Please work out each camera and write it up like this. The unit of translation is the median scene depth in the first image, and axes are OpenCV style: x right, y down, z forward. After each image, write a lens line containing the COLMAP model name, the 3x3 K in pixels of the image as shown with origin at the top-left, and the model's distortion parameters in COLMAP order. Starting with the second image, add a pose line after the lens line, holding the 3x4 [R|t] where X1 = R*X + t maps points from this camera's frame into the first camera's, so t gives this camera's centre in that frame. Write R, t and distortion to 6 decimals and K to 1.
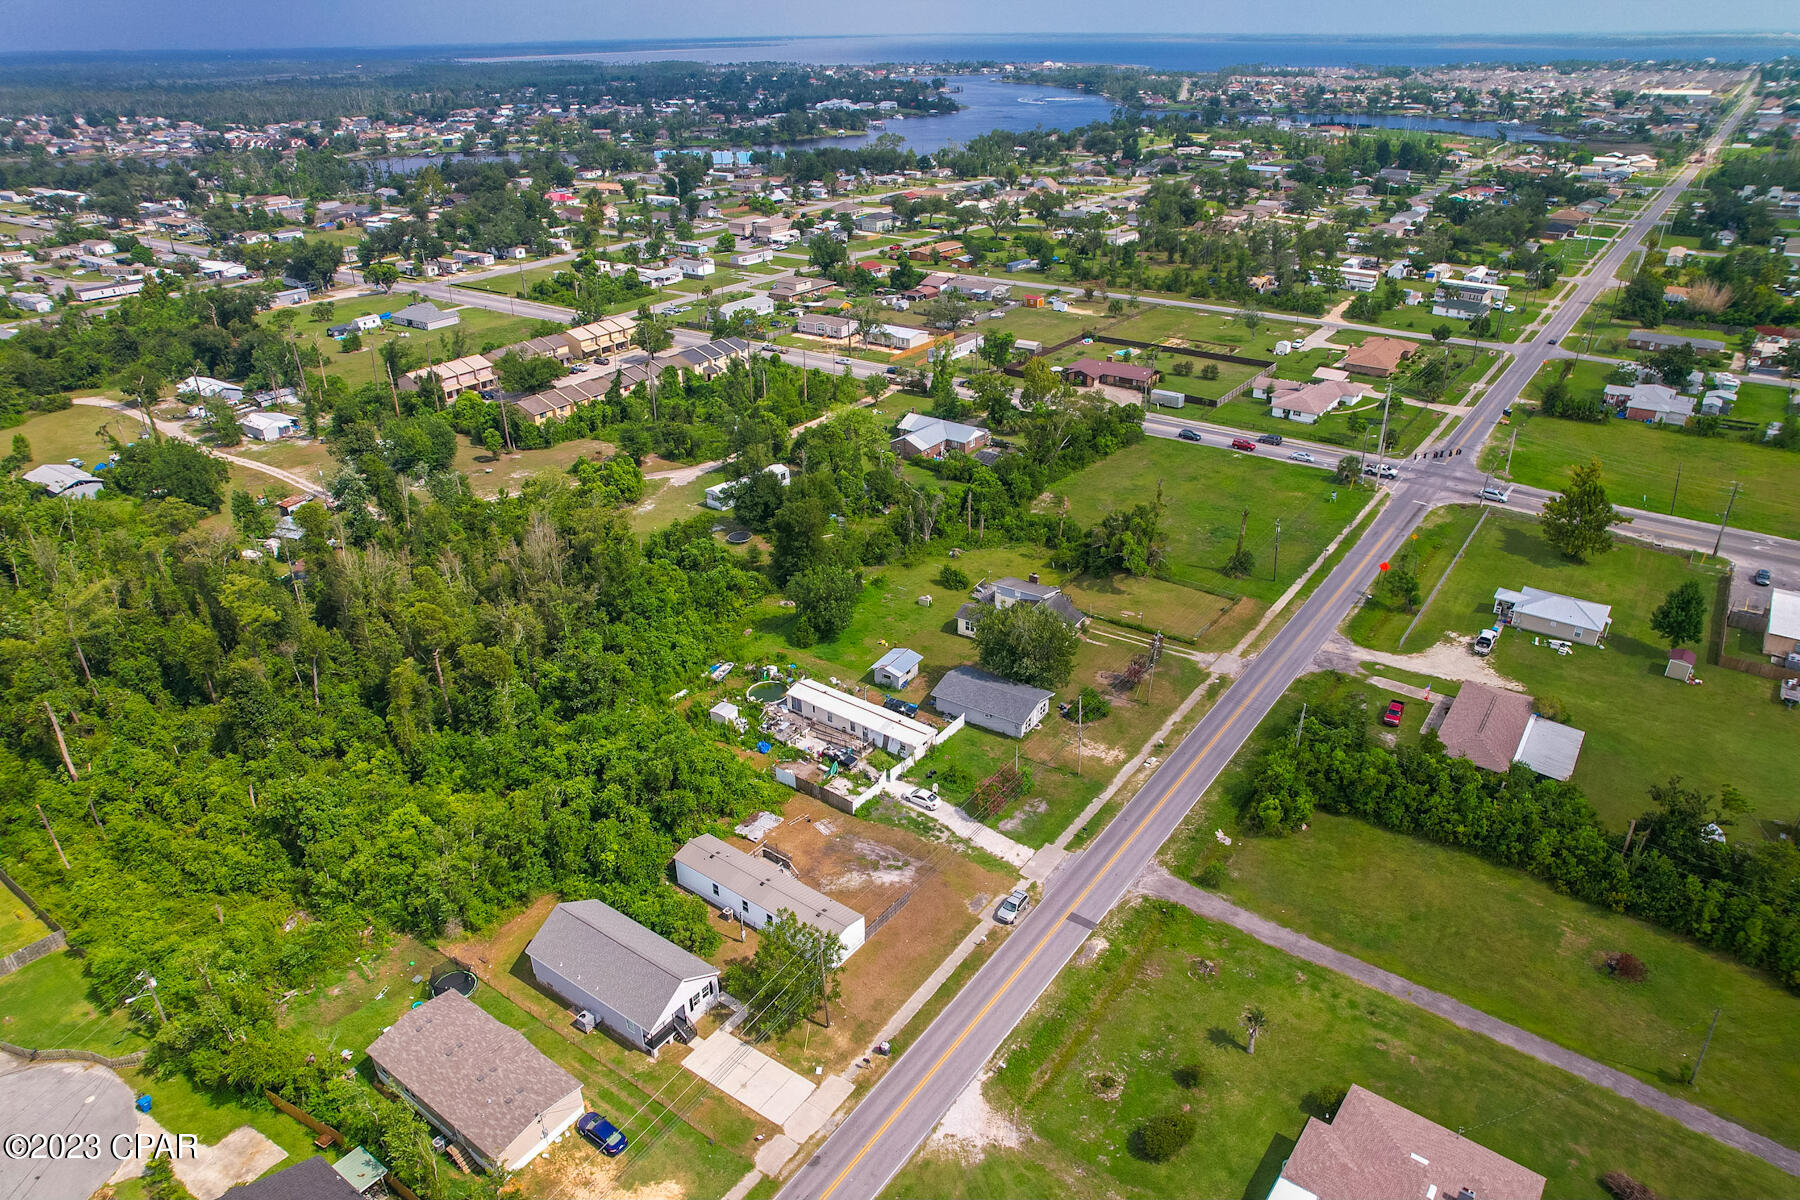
lens RADIAL K [[1152.4, 0, 905.0], [0, 1152.4, 600.2], [0, 0, 1]] dist [-0.077121, 0.067524]
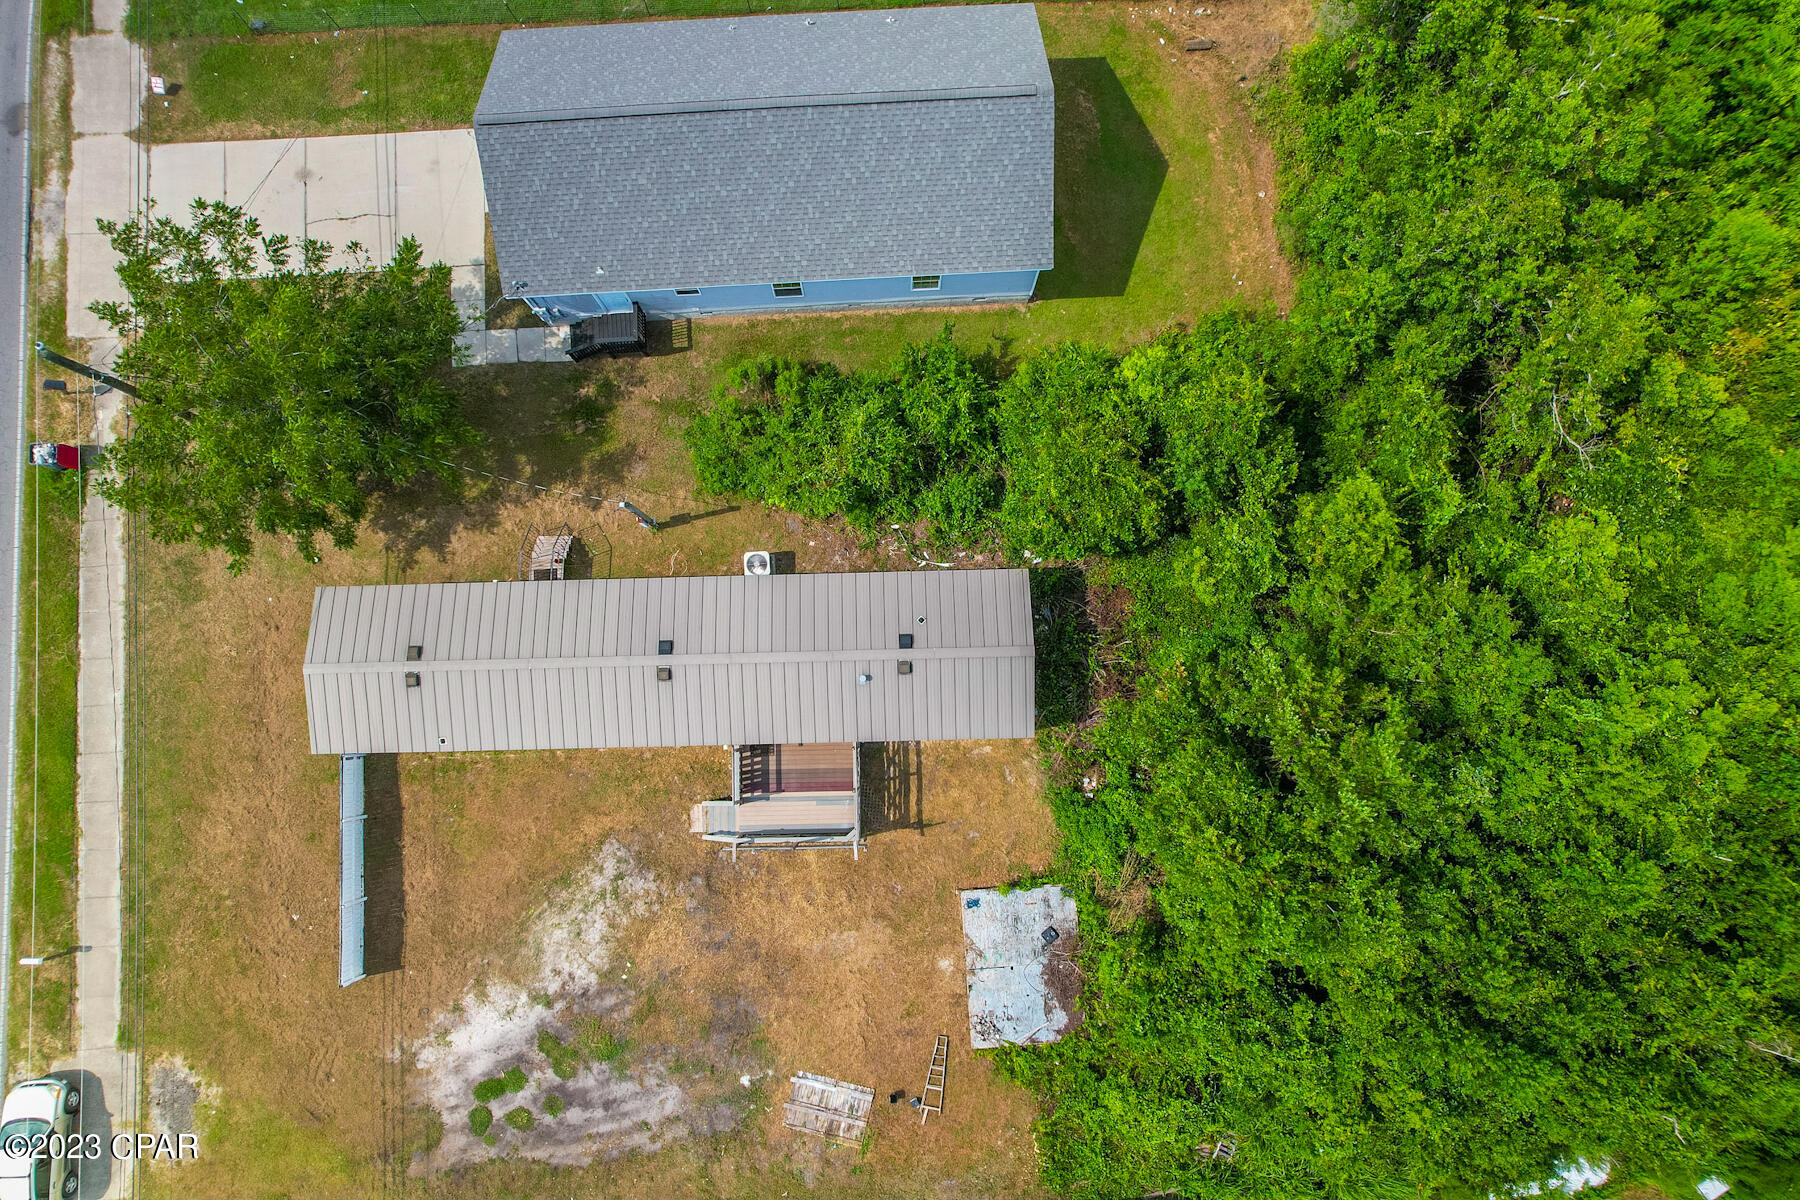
lens RADIAL K [[1152.4, 0, 905.0], [0, 1152.4, 600.2], [0, 0, 1]] dist [-0.077121, 0.067524]
pose [[-0.785793, 0.614305, -0.071825, -0.079984], [-0.292116, -0.266262, 0.918571, -0.020225], [0.545159, 0.742788, 0.388675, 0.455237]]
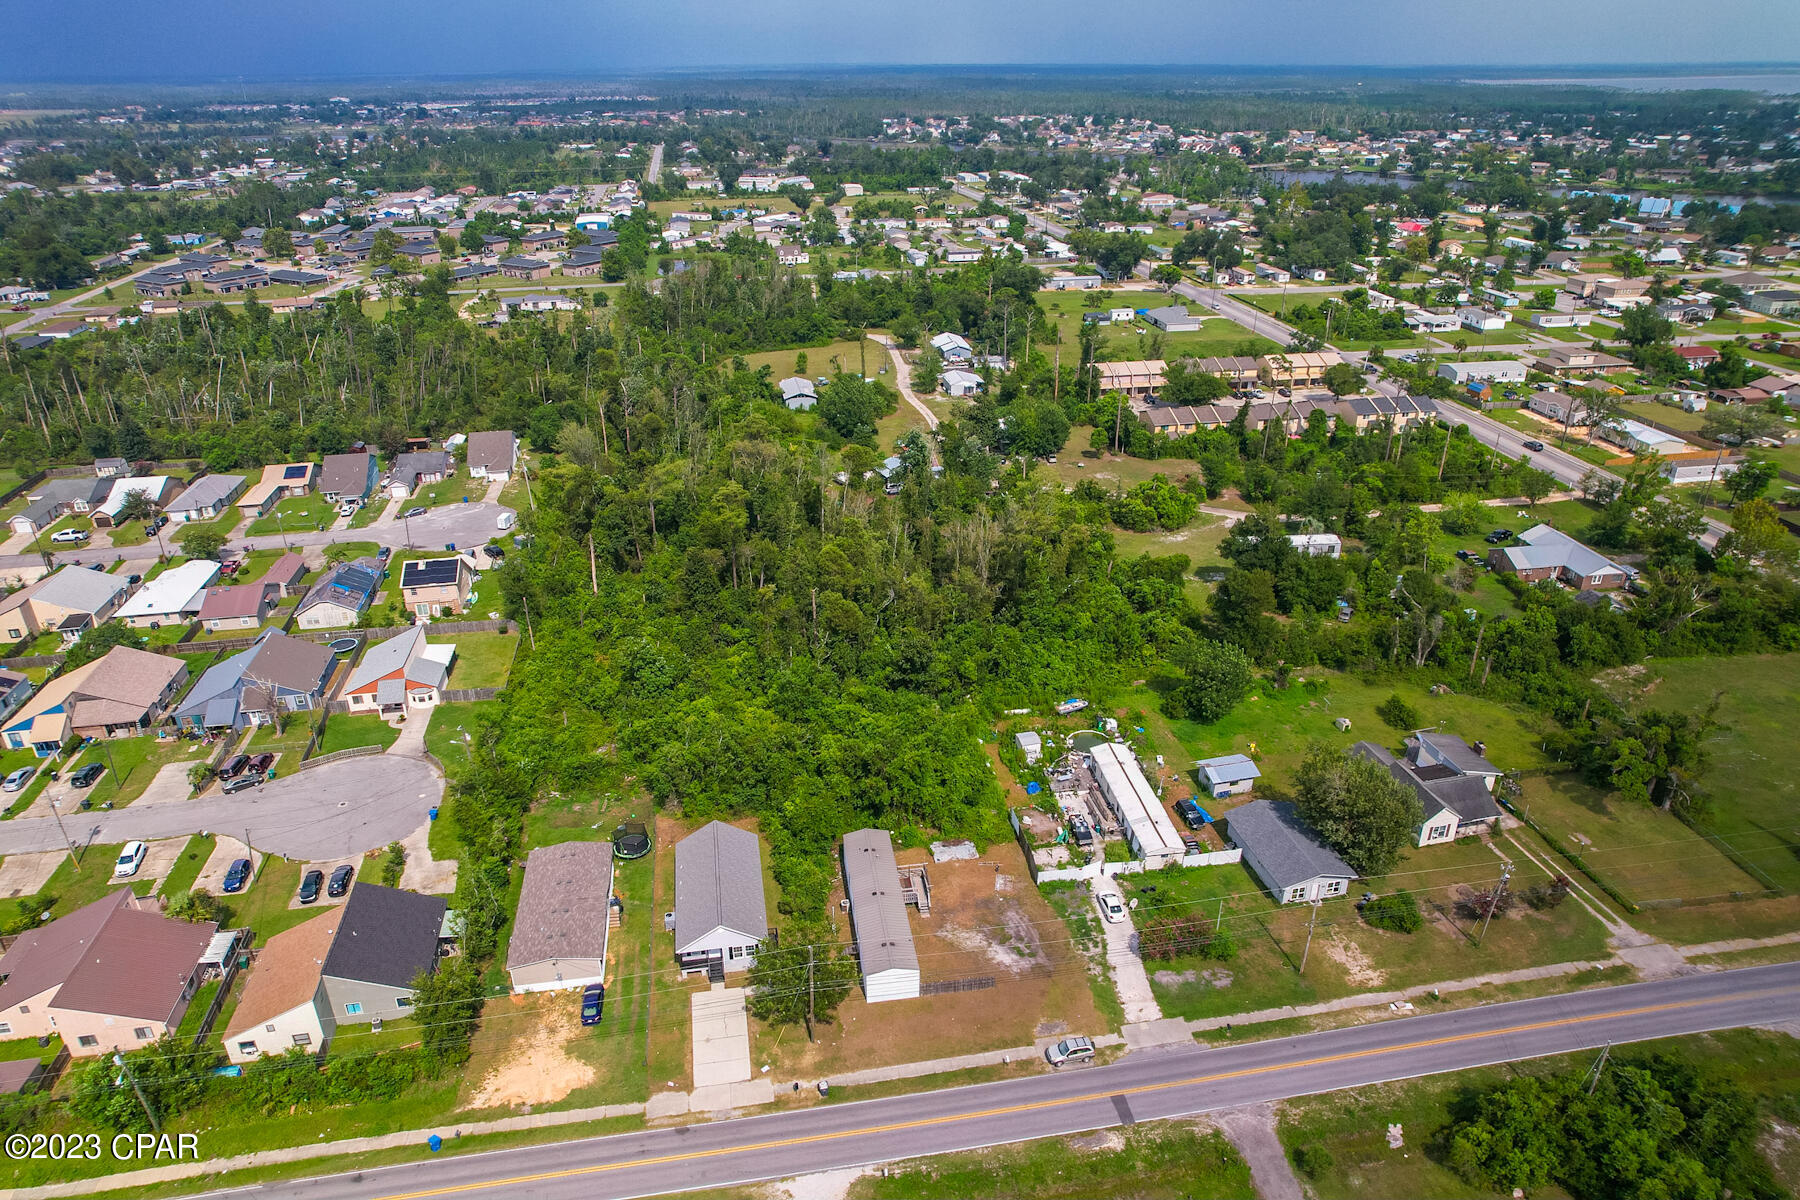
lens RADIAL K [[1152.4, 0, 905.0], [0, 1152.4, 600.2], [0, 0, 1]] dist [-0.077121, 0.067524]
pose [[0.714094, 0.308573, -0.628372, 0.225755], [-0.317097, 0.942823, 0.102635, -0.054635], [0.624114, 0.125964, 0.771112, 0.102777]]
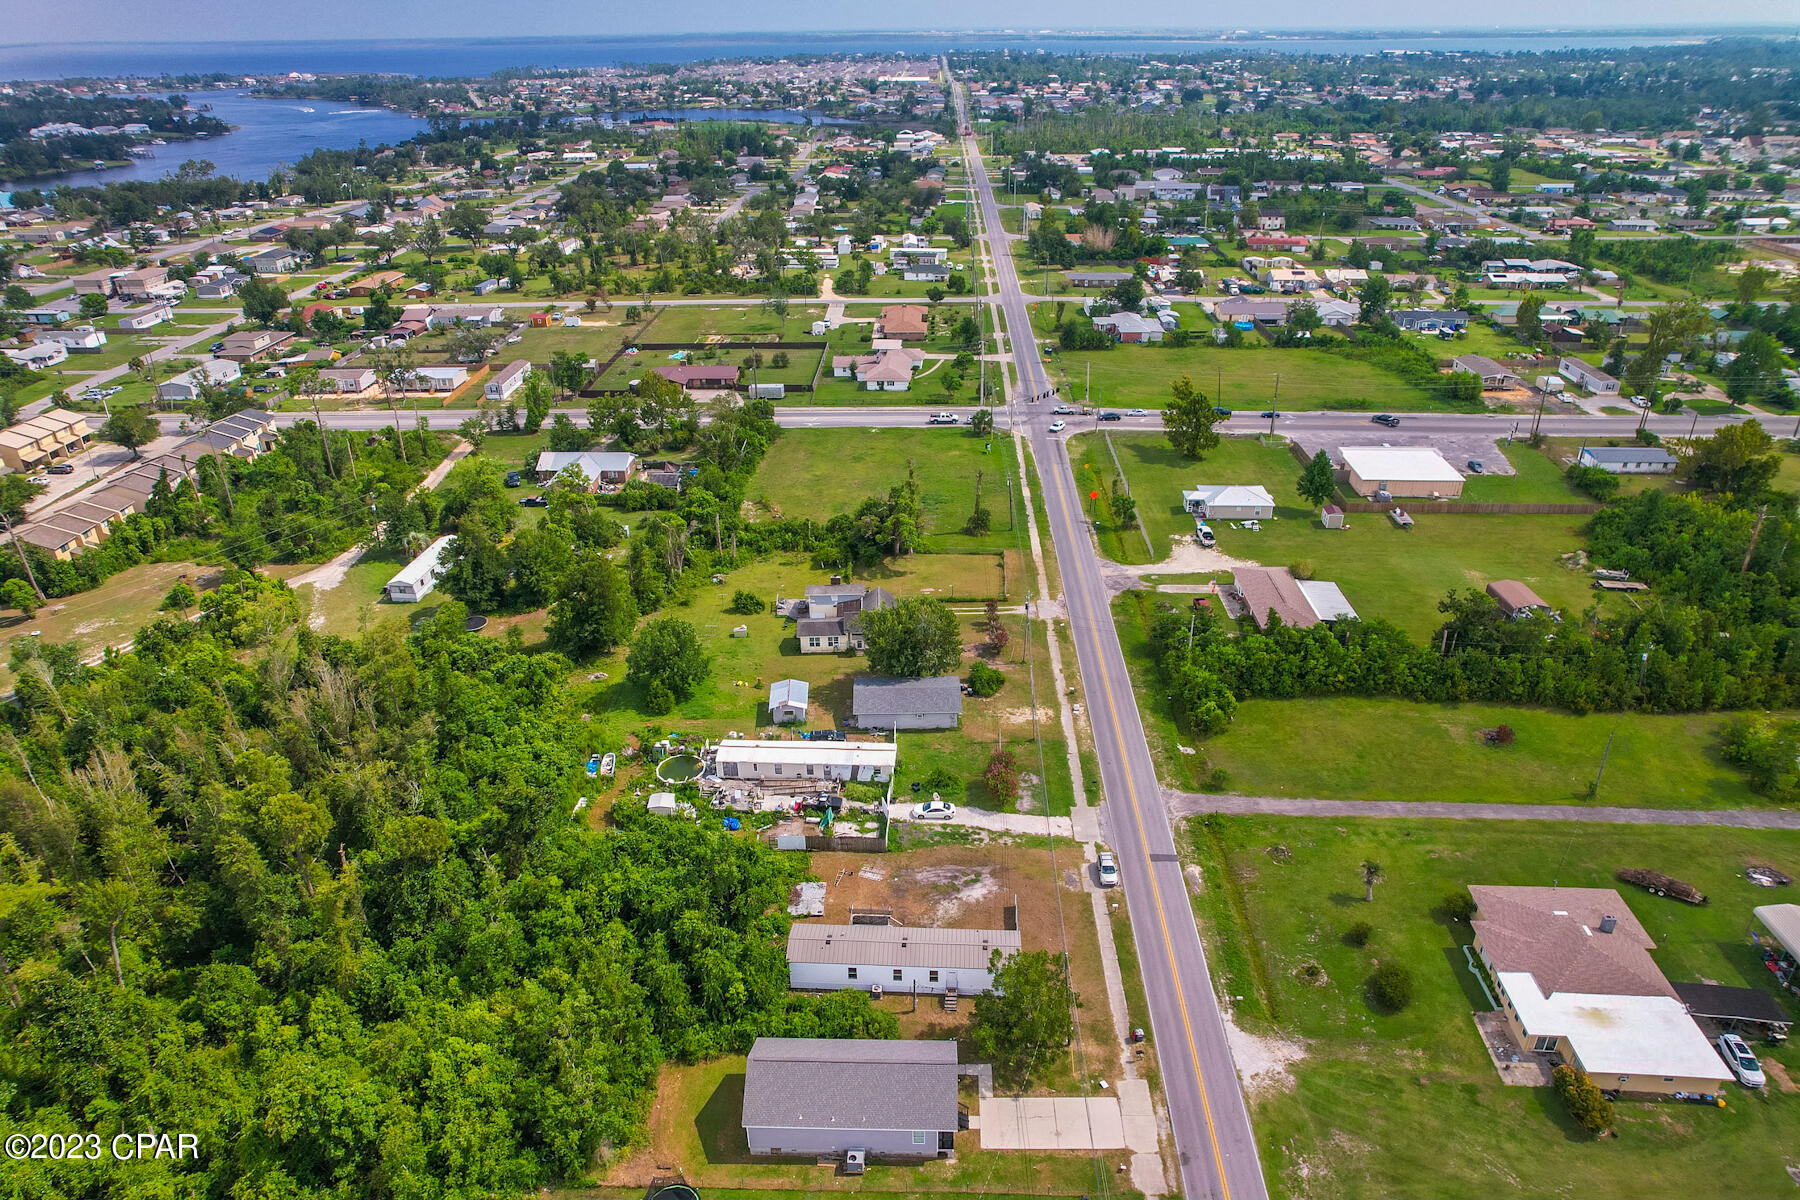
lens RADIAL K [[1152.4, 0, 905.0], [0, 1152.4, 600.2], [0, 0, 1]] dist [-0.077121, 0.067524]
pose [[0.832592, -0.251666, 0.493412, -0.255417], [0.252744, 0.965289, 0.065864, -0.040715], [-0.492861, 0.069869, 0.867299, 0.090317]]
